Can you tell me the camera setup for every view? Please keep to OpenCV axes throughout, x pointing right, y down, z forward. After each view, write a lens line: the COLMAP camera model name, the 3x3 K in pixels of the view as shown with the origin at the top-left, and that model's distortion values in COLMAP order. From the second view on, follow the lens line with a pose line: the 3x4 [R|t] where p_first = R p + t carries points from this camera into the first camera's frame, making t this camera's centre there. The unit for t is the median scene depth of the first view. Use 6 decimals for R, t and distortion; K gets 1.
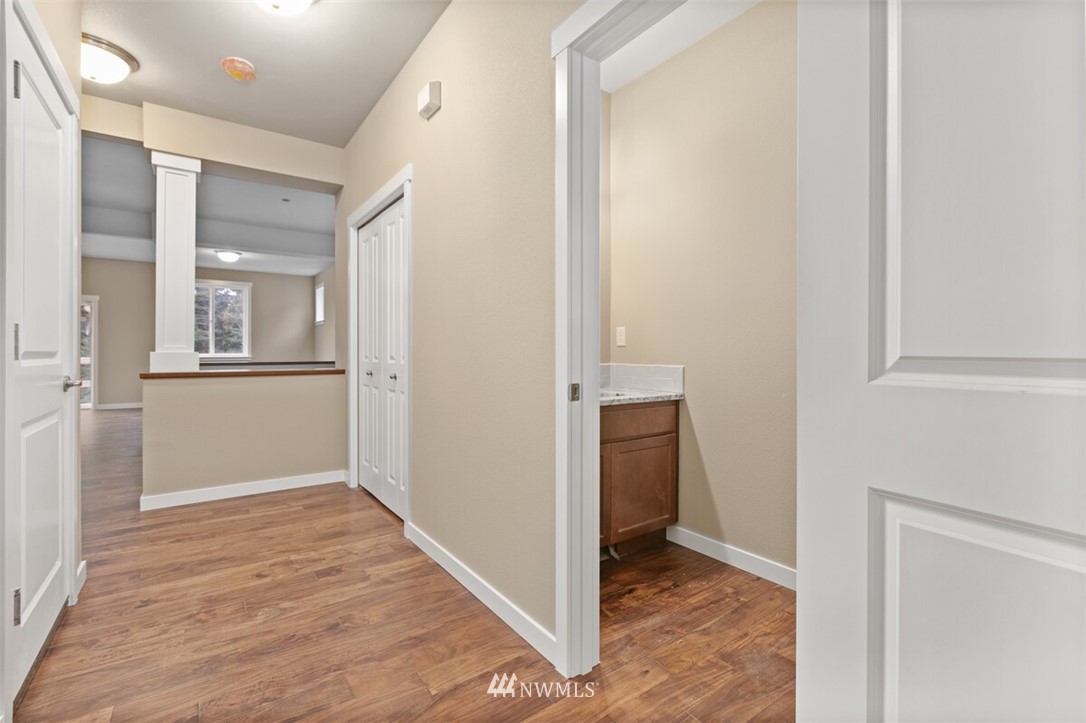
lens RADIAL K [[483.0, 0, 553.5], [0, 483.0, 353.5], [0, 0, 1]] dist [-0.004505, 0.002847]
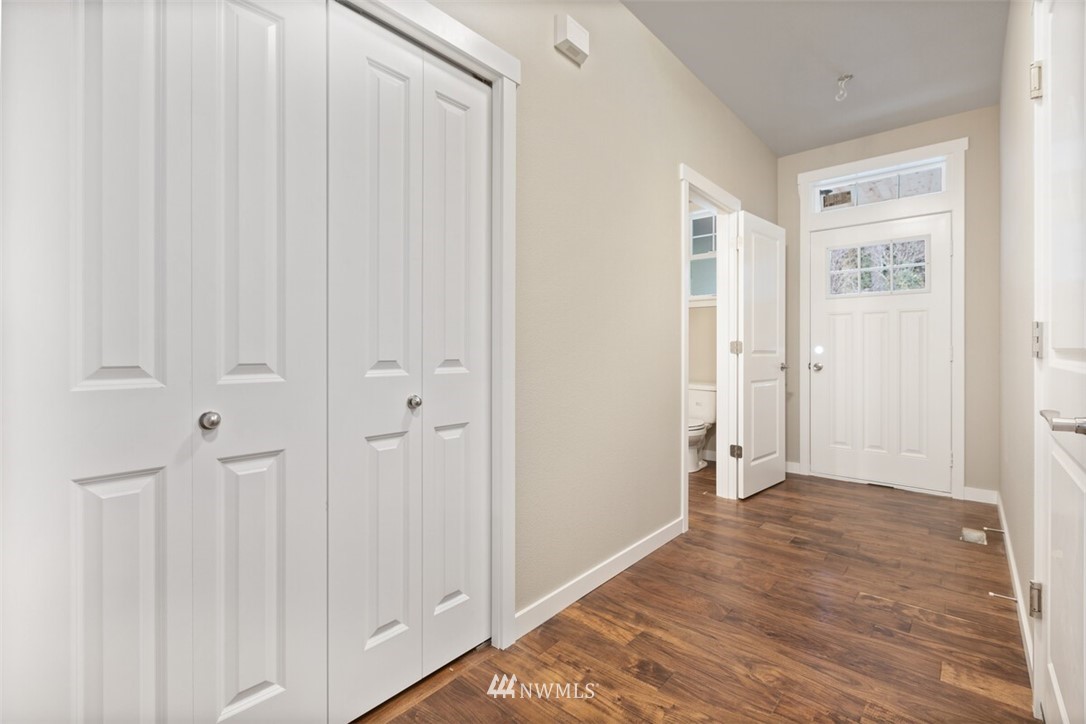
lens RADIAL K [[483.0, 0, 542.3], [0, 483.0, 354.3], [0, 0, 1]] dist [-0.004505, 0.002847]
pose [[-0.207961, -0.008797, 0.978098, -1.239794], [0.008935, 0.999901, 0.010893, -0.005714], [-0.978096, 0.011005, -0.207862, 1.457240]]
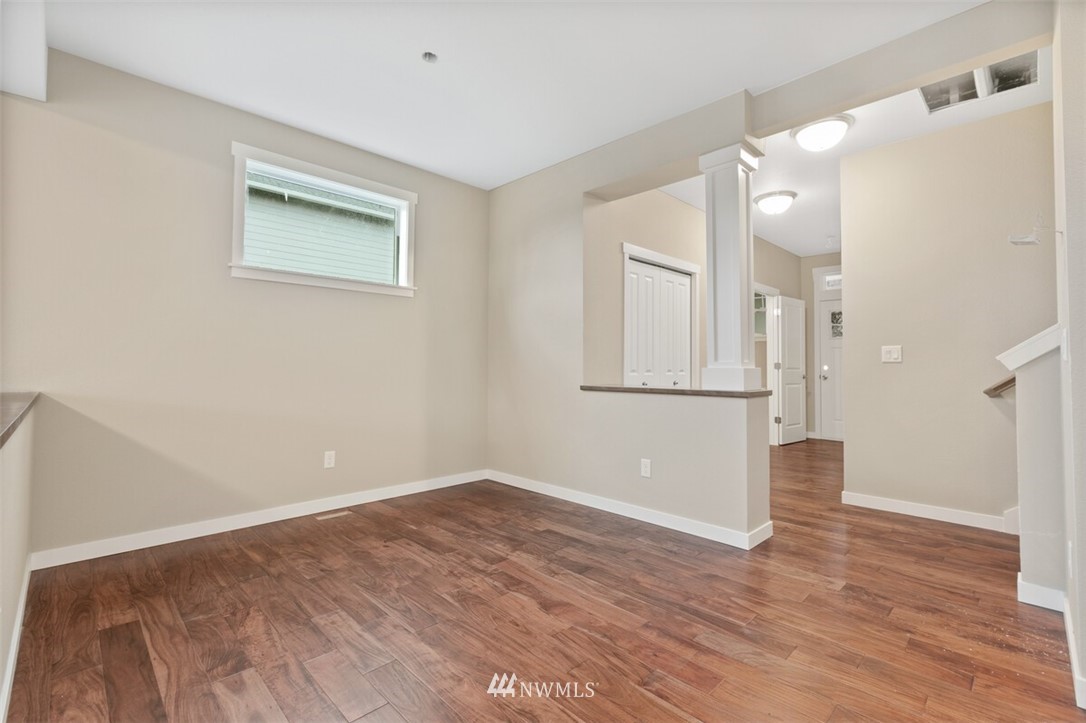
lens RADIAL K [[483.0, 0, 546.5], [0, 483.0, 353.8], [0, 0, 1]] dist [-0.004505, 0.002847]
pose [[-0.147227, 0.022459, 0.988848, -2.528713], [0.001355, 0.999746, -0.022505, -0.015094], [-0.989102, -0.001974, -0.147220, 2.333391]]
